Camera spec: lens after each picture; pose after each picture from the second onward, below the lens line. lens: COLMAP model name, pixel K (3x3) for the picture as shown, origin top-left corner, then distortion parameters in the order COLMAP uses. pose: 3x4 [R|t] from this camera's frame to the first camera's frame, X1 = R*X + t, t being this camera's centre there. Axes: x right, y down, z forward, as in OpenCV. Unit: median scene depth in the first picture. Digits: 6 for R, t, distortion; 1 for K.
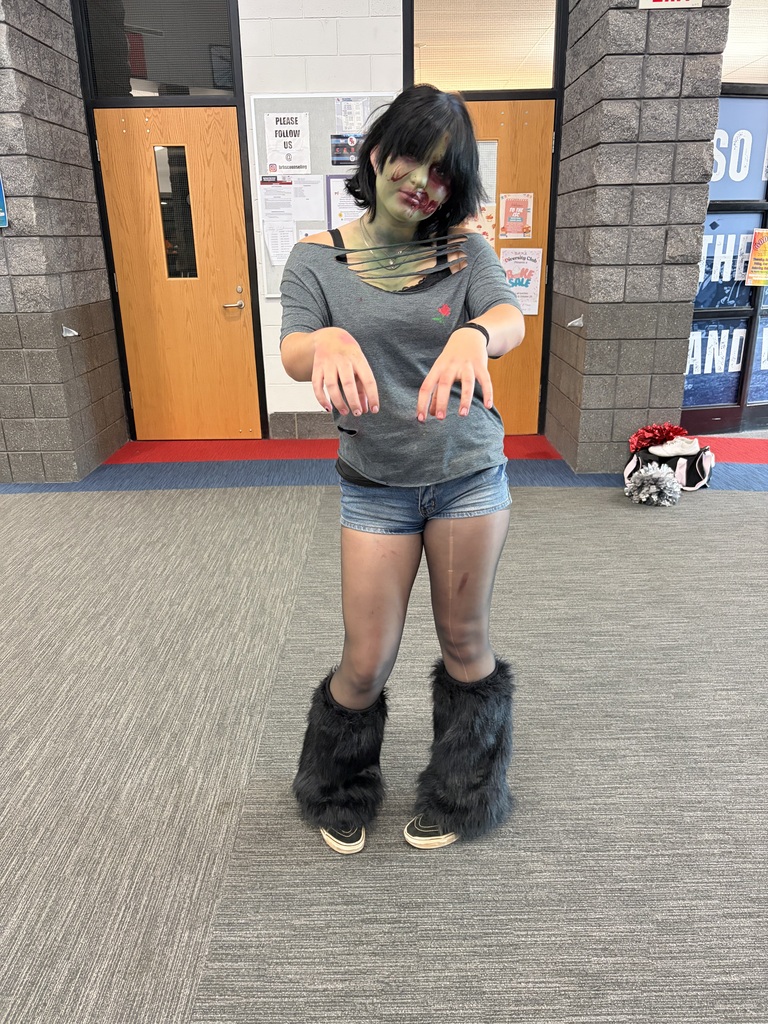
lens RADIAL K [[834.4, 0, 384.0], [0, 834.4, 512.0], [0, 0, 1]] dist [0.048127, -0.073812]
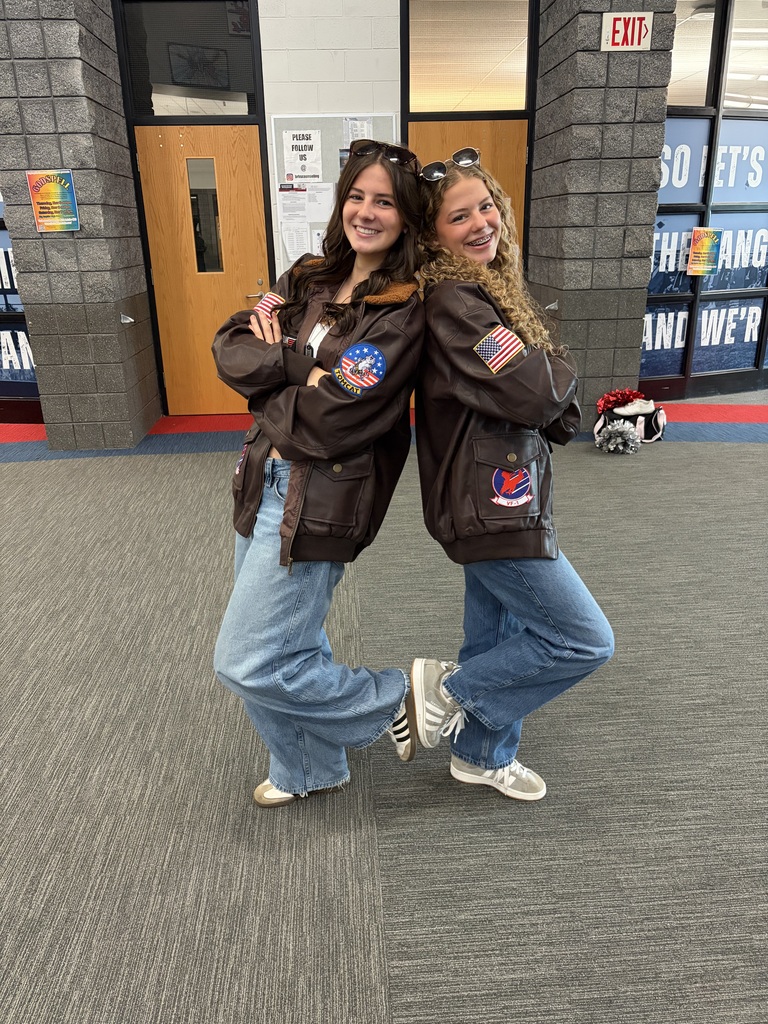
lens RADIAL K [[834.4, 0, 384.0], [0, 834.4, 512.0], [0, 0, 1]] dist [0.048127, -0.073812]
pose [[0.997875, -0.025078, 0.060133, -0.093214], [0.024683, 0.999669, 0.007317, 0.055594], [-0.060297, -0.005817, 0.998164, -0.194384]]
